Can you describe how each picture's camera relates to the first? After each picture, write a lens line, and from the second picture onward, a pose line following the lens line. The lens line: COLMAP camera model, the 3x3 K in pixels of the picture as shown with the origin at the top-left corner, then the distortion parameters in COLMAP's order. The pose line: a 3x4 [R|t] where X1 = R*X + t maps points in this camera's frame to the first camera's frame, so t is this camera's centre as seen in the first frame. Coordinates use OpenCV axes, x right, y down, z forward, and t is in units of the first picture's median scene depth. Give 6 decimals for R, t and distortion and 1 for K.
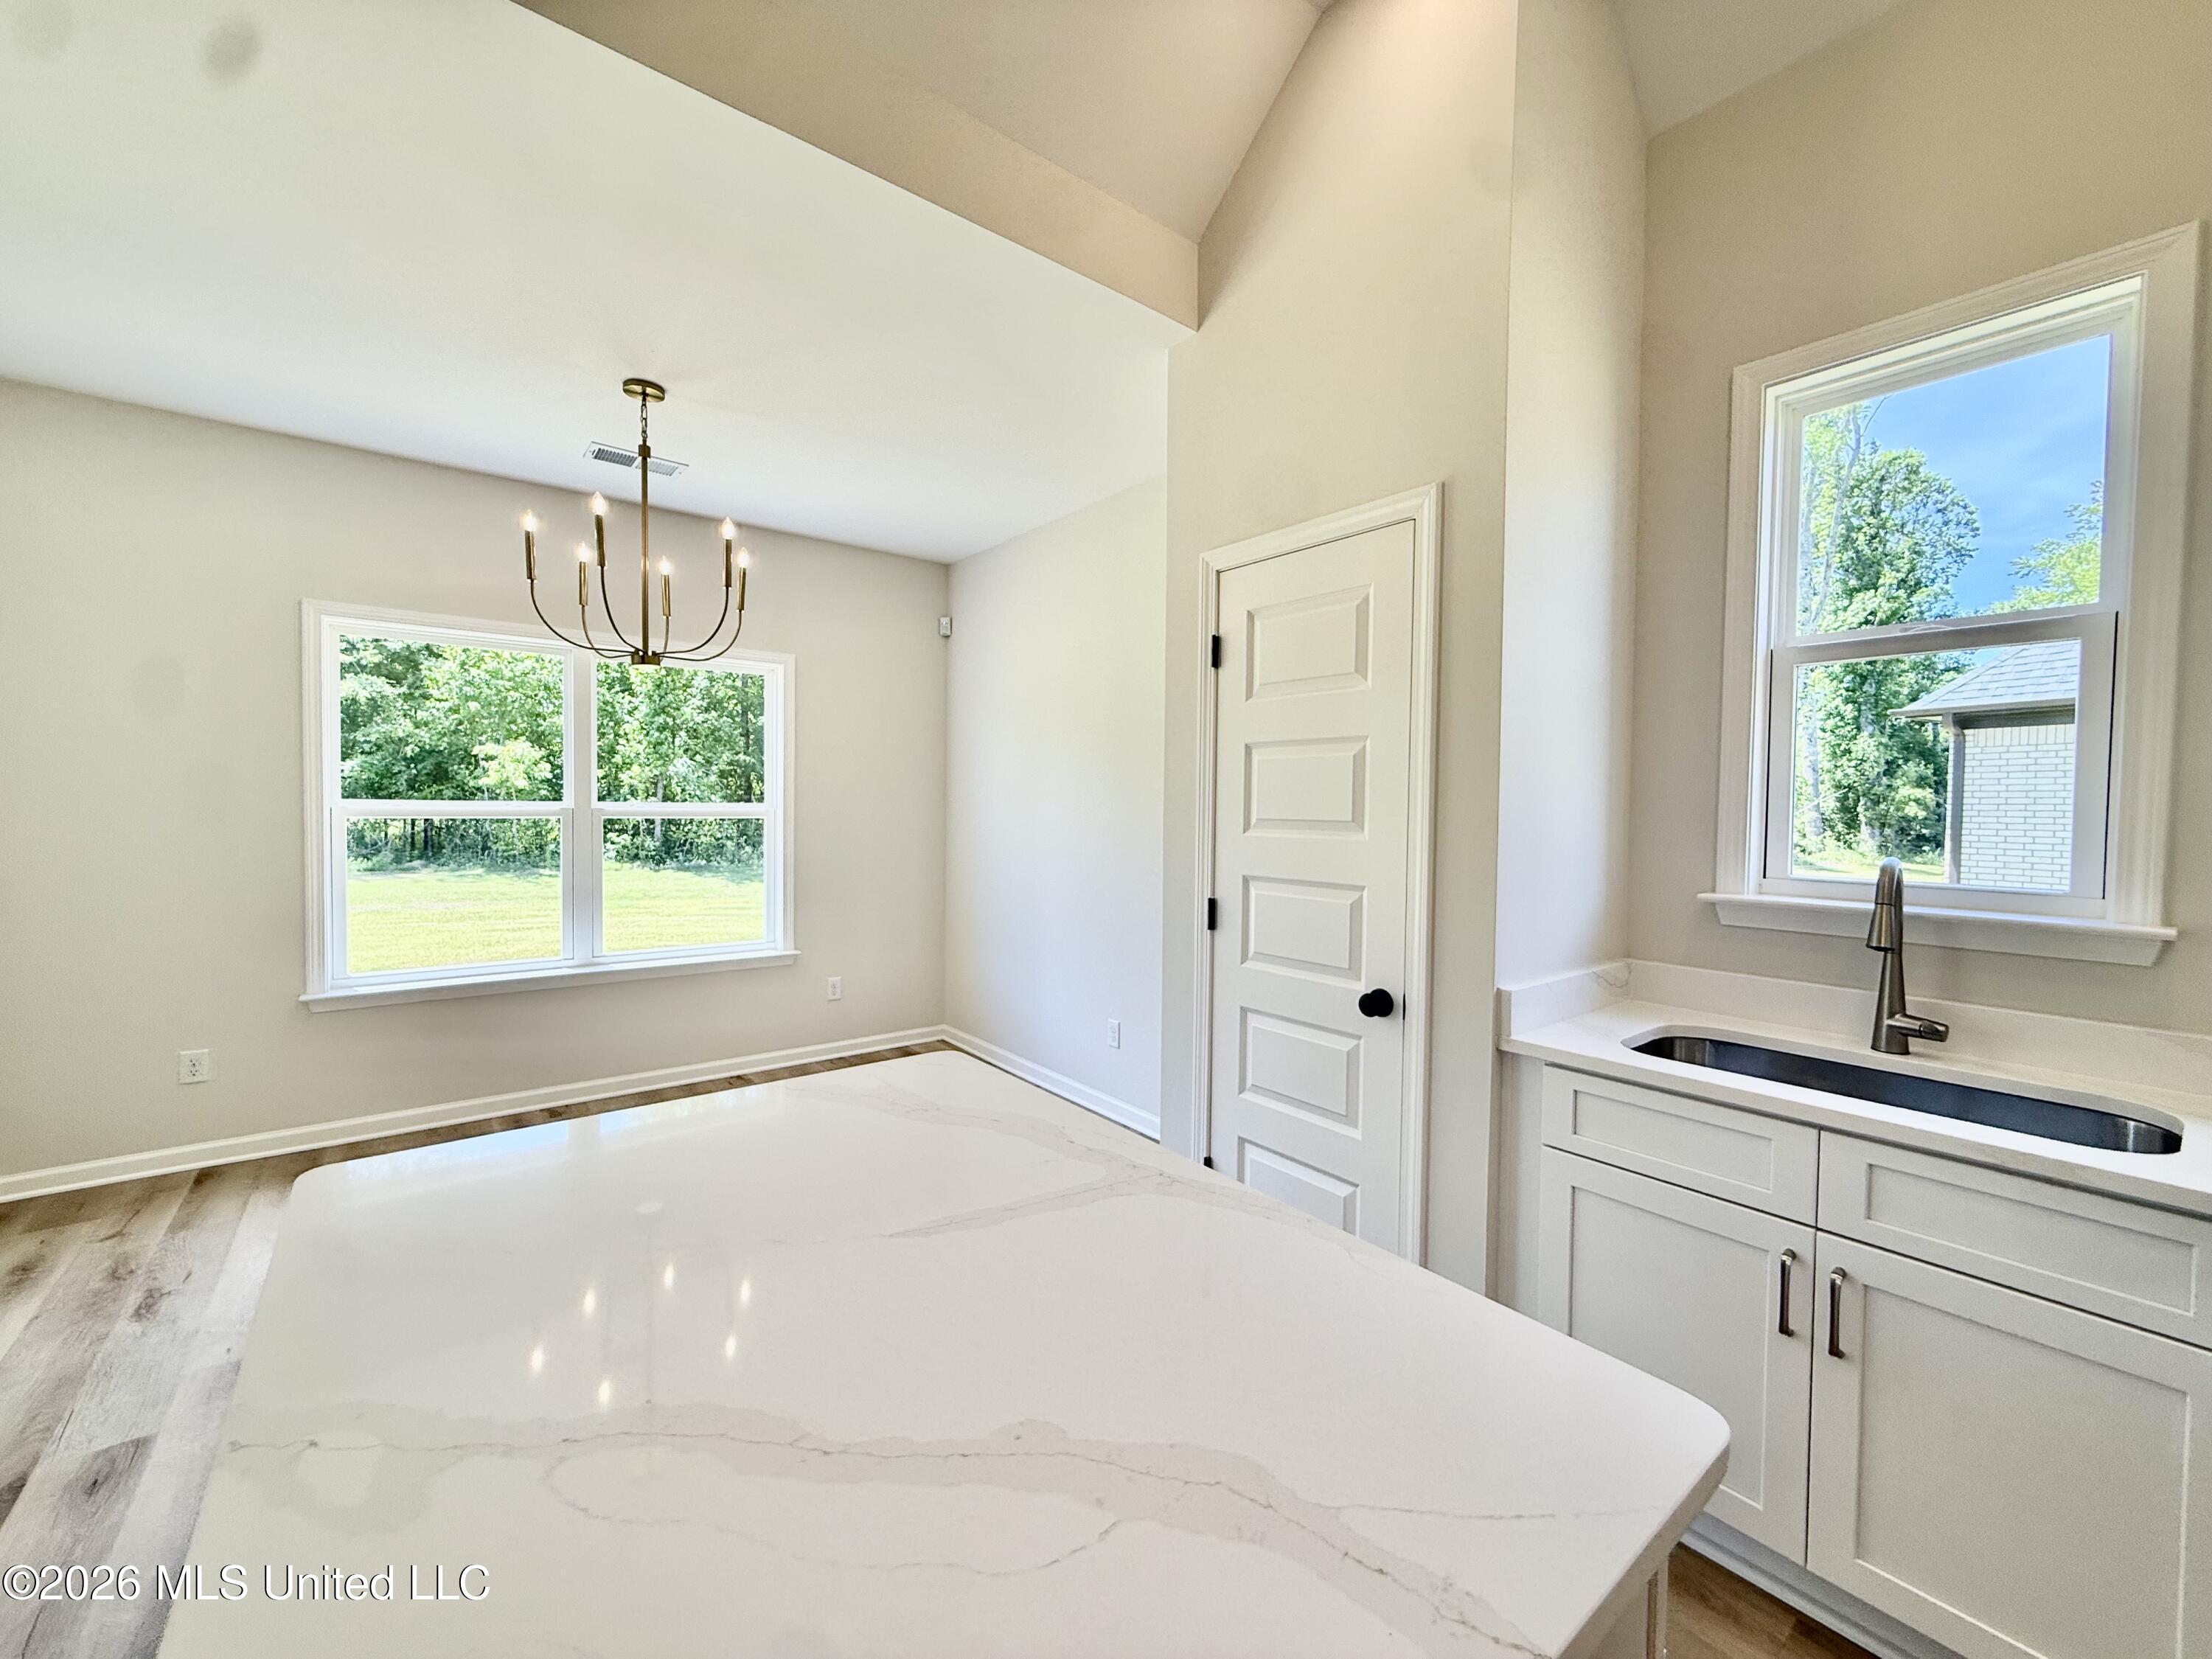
lens RADIAL K [[872.3, 0, 1106.0], [0, 872.3, 829.5], [0, 0, 1]] dist [-0.000152, -0.000006]
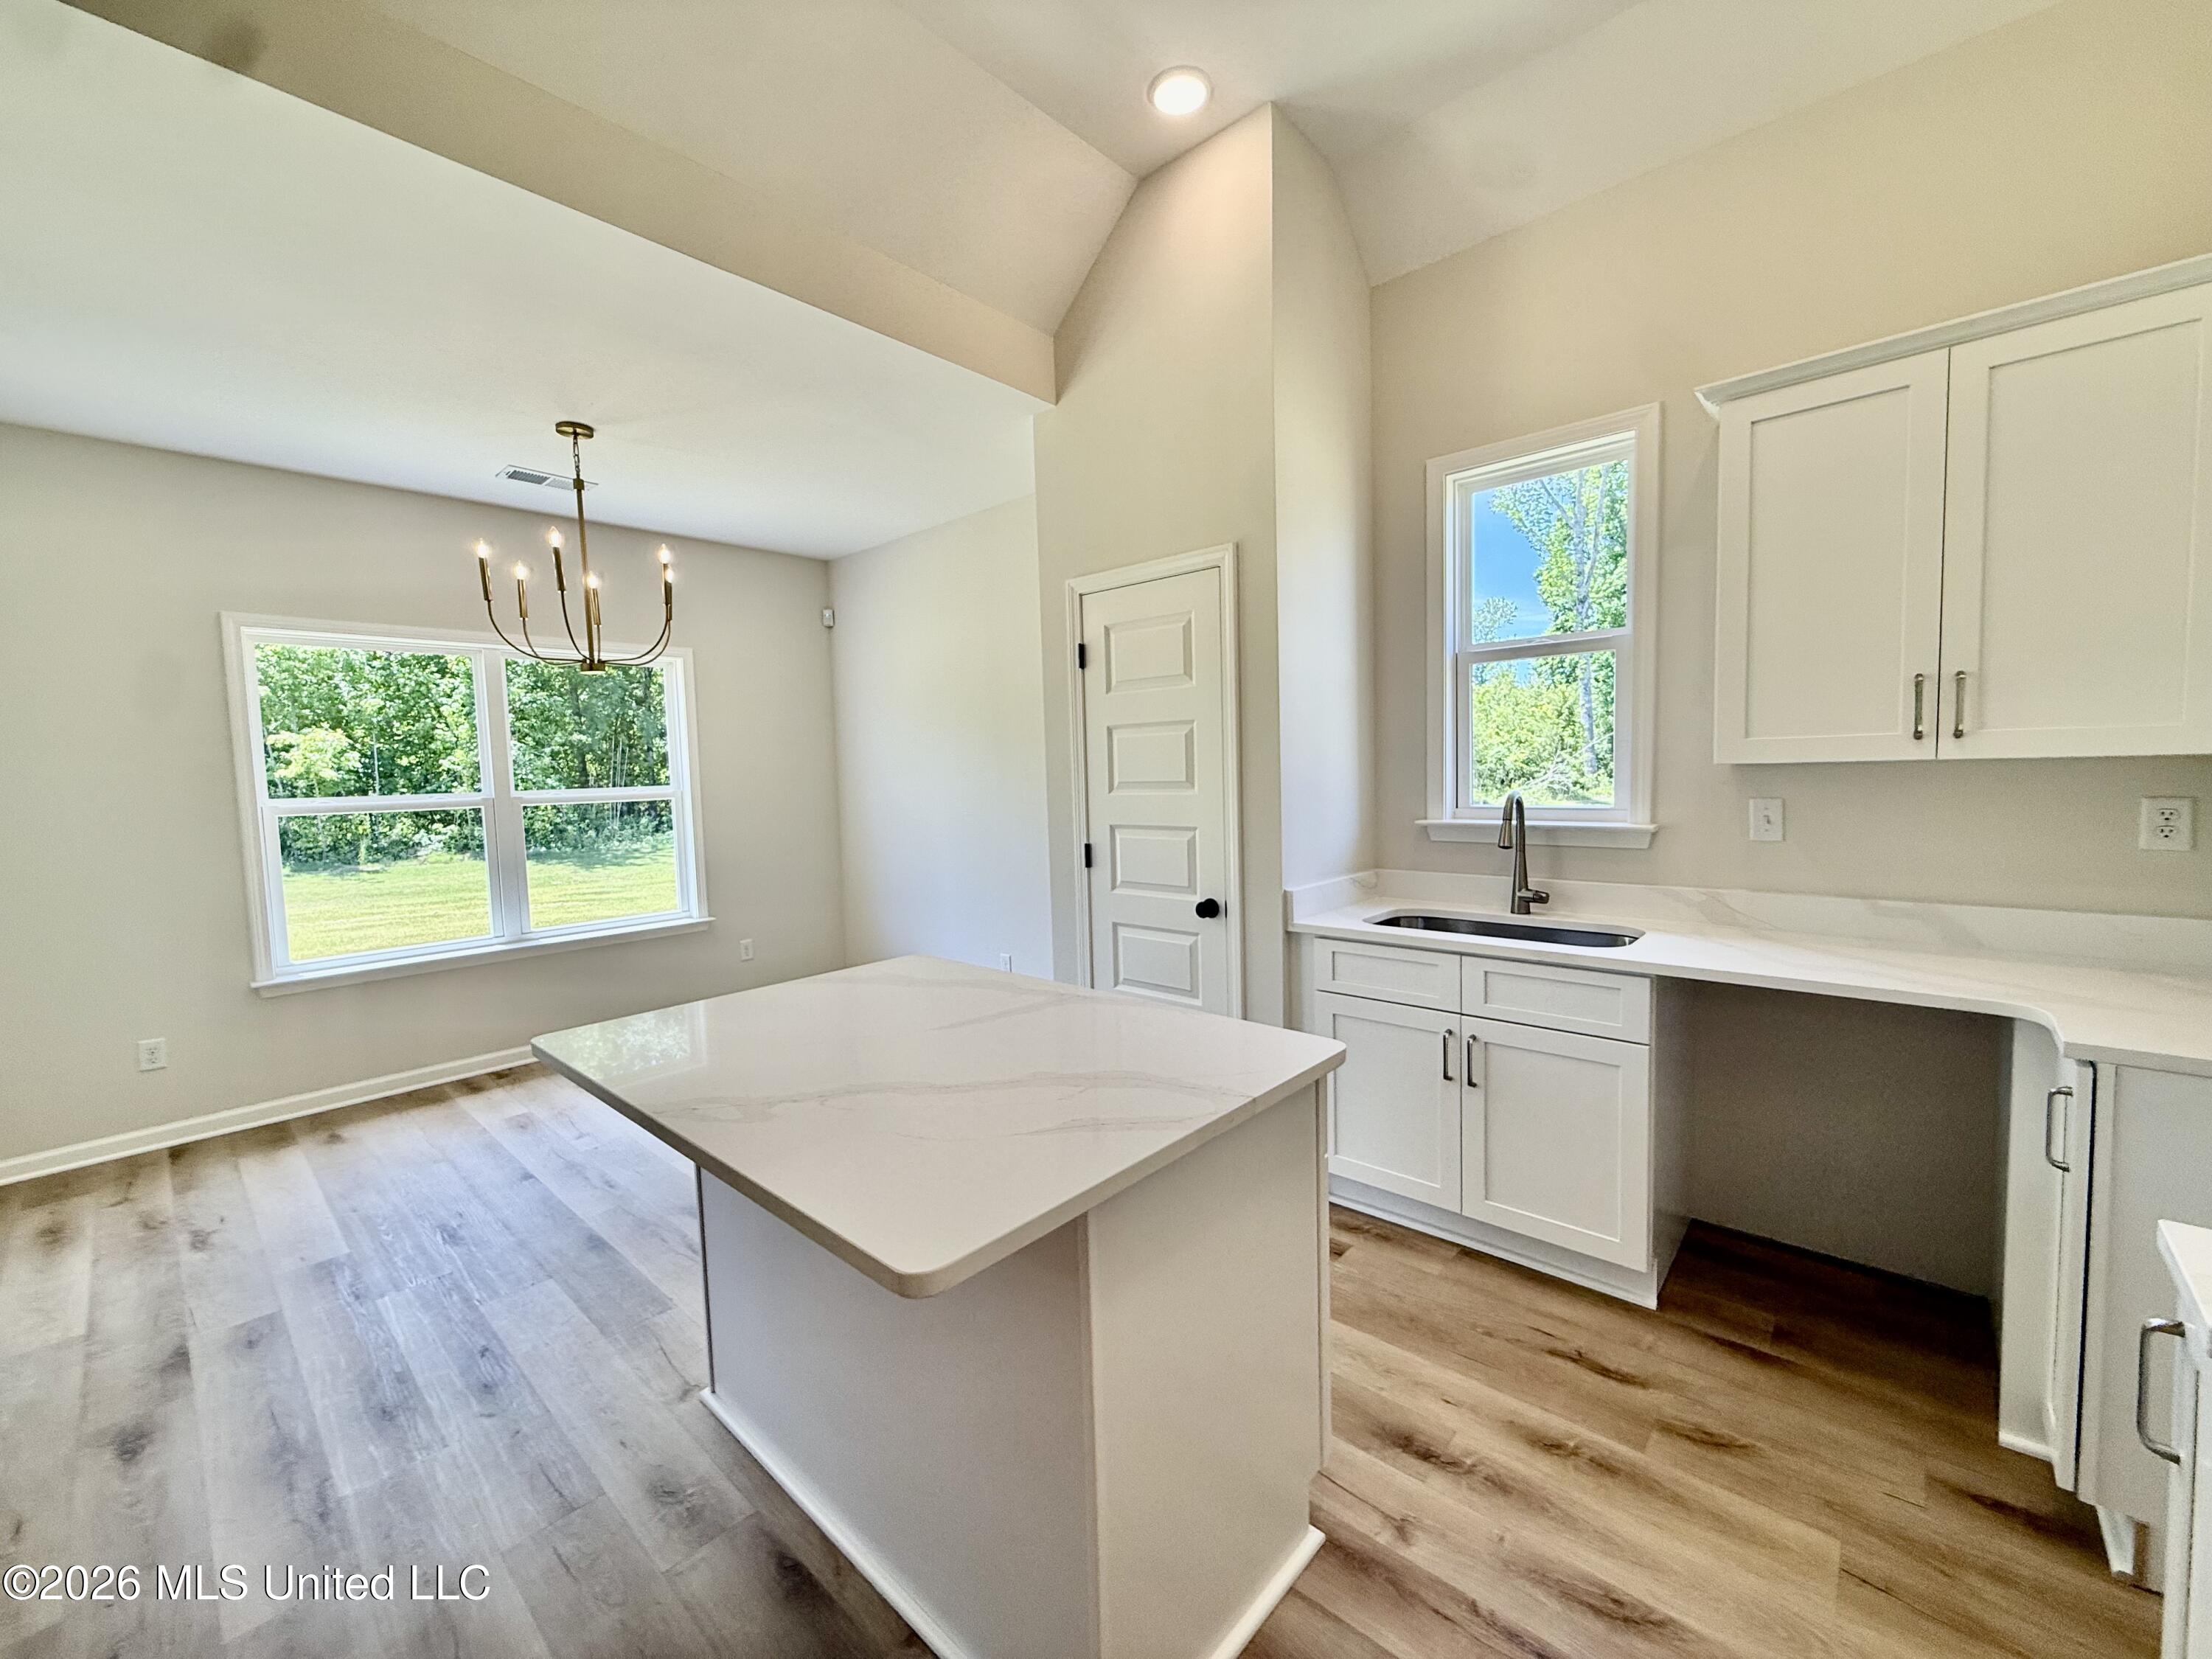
lens RADIAL K [[885.1, 0, 1106.0], [0, 885.1, 829.5], [0, 0, 1]] dist [0.009966, 0.000000]
pose [[0.984925, -0.051409, 0.165169, -0.071870], [0.044563, 0.997997, 0.044892, -0.001792], [-0.167146, -0.036854, 0.985243, -0.329600]]
